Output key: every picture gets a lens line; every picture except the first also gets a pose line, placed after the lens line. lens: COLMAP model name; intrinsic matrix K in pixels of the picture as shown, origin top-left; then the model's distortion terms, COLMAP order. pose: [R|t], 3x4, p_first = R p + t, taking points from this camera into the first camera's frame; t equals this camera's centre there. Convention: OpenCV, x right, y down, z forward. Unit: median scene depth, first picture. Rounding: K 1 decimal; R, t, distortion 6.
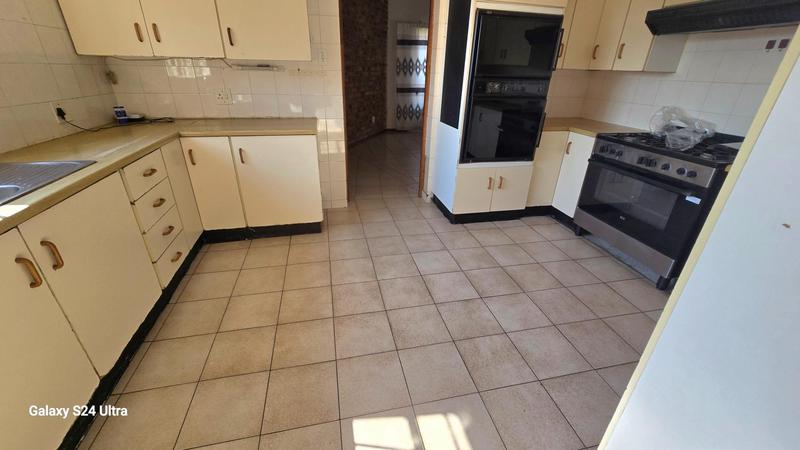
lens RADIAL K [[325.5, 0, 391.3], [0, 325.5, 219.4], [0, 0, 1]] dist [-0.001136, 0.000445]
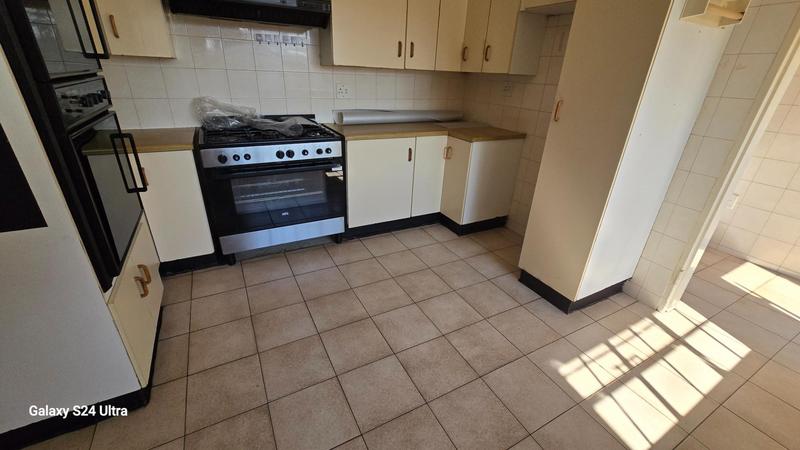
lens RADIAL K [[325.5, 0, 393.6], [0, 325.5, 233.7], [0, 0, 1]] dist [-0.001136, 0.000445]
pose [[-0.279845, -0.467019, 0.838797, -0.284495], [0.361366, 0.758208, 0.542711, -0.458707], [-0.889439, 0.454987, -0.043416, 0.955048]]
